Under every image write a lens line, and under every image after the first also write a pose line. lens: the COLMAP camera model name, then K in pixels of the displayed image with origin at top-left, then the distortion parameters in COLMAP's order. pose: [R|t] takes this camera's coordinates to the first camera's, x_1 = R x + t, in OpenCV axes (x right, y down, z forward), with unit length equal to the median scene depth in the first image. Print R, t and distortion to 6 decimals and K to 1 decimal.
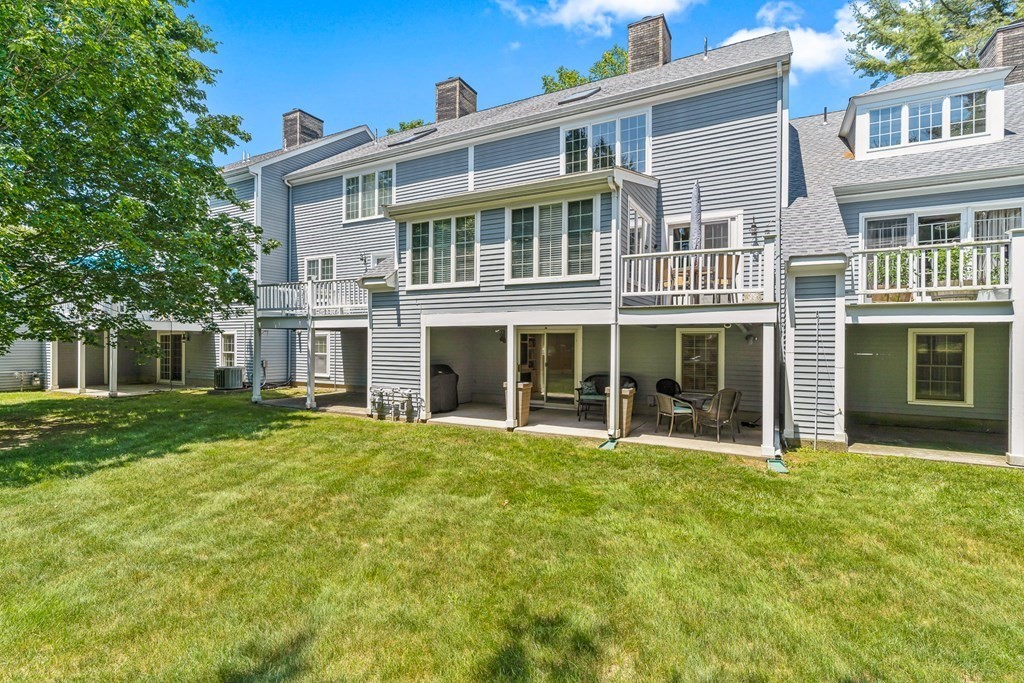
lens RADIAL K [[475.5, 0, 513.0], [0, 475.5, 339.7], [0, 0, 1]] dist [0.000044, 0.000365]
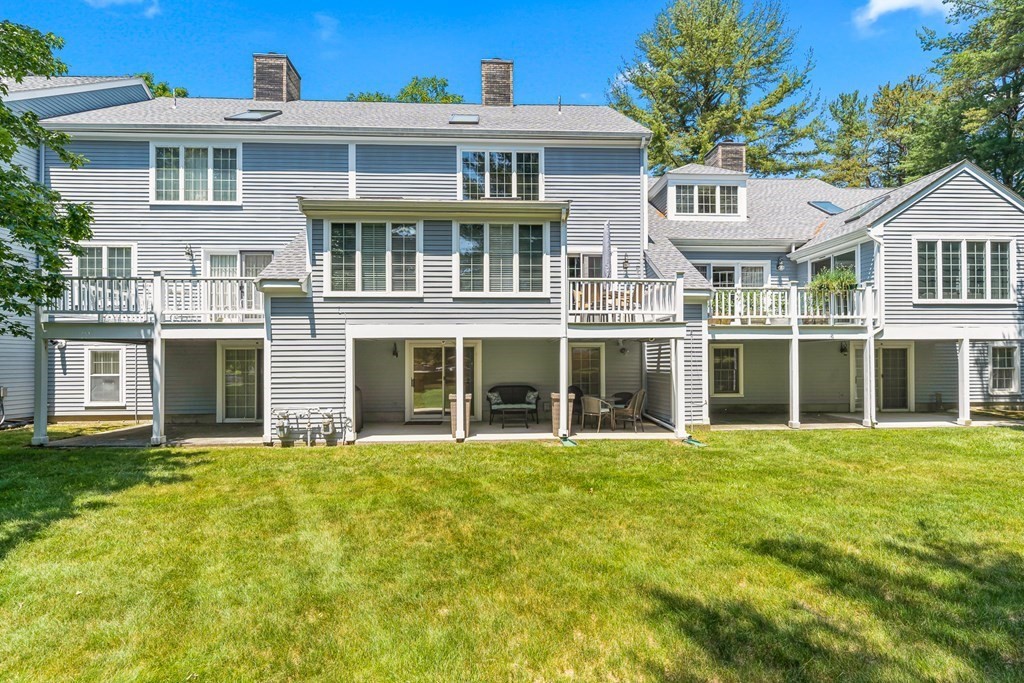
lens RADIAL K [[475.5, 0, 538.0], [0, 475.5, 352.1], [0, 0, 1]] dist [0.000044, 0.000365]
pose [[0.859601, -0.001625, 0.510964, -0.346800], [0.007879, 0.999918, -0.010075, 0.011149], [-0.510906, 0.012686, 0.859543, 0.041829]]
